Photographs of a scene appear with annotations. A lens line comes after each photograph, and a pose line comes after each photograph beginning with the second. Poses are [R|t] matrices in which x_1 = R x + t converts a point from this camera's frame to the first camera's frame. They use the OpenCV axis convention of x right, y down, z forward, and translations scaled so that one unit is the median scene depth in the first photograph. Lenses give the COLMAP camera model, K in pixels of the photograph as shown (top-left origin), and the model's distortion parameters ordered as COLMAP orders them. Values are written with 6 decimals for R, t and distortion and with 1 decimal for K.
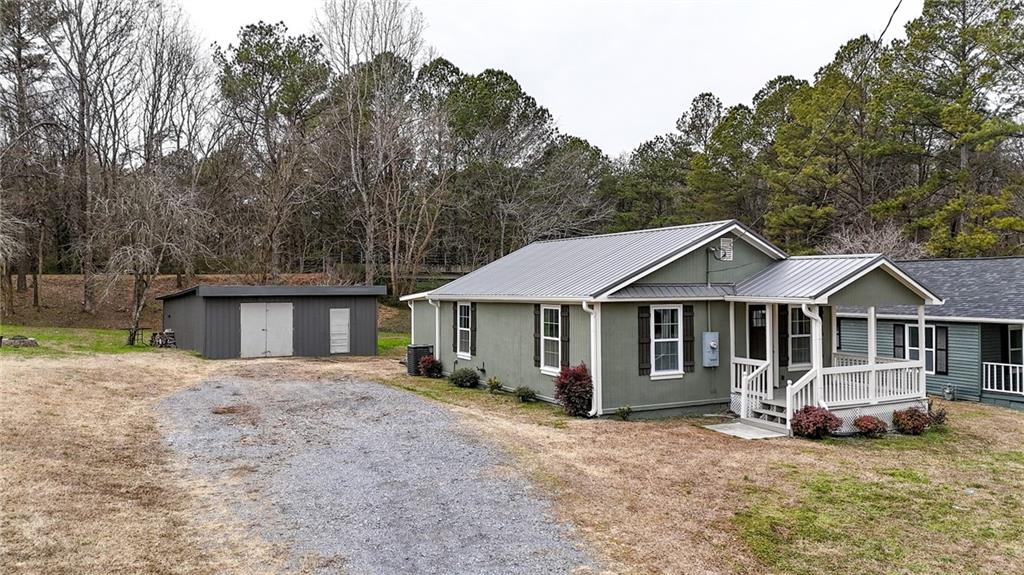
lens RADIAL K [[740.2, 0, 511.8], [0, 740.2, 283.4], [0, 0, 1]] dist [0.058846, 0.000700]
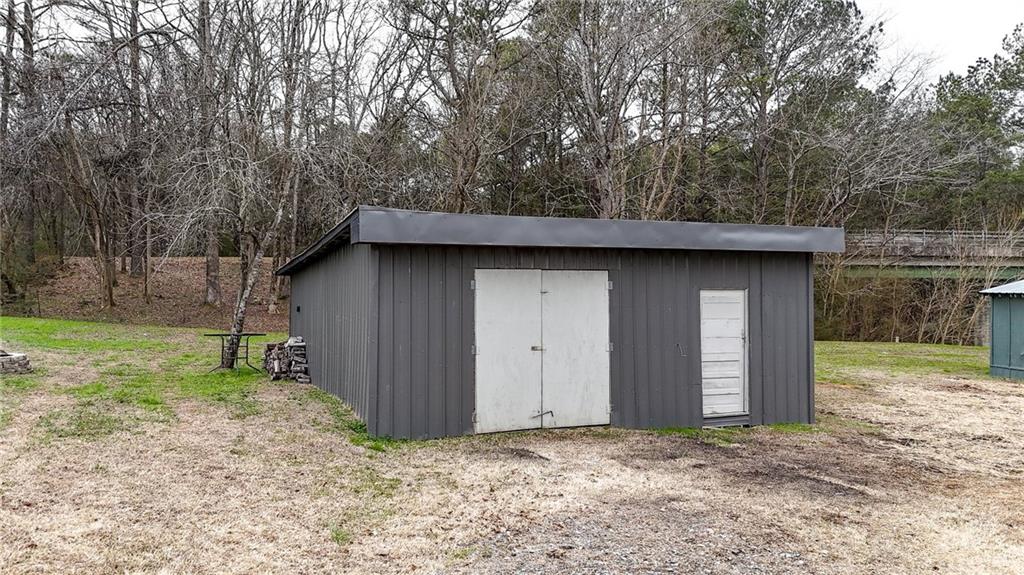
lens RADIAL K [[740.2, 0, 511.8], [0, 740.2, 286.7], [0, 0, 1]] dist [0.058846, 0.000700]
pose [[0.981656, 0.002525, -0.190646, -0.263401], [-0.001835, 0.999991, 0.003794, 0.030950], [0.190654, -0.003375, 0.981652, 0.628784]]
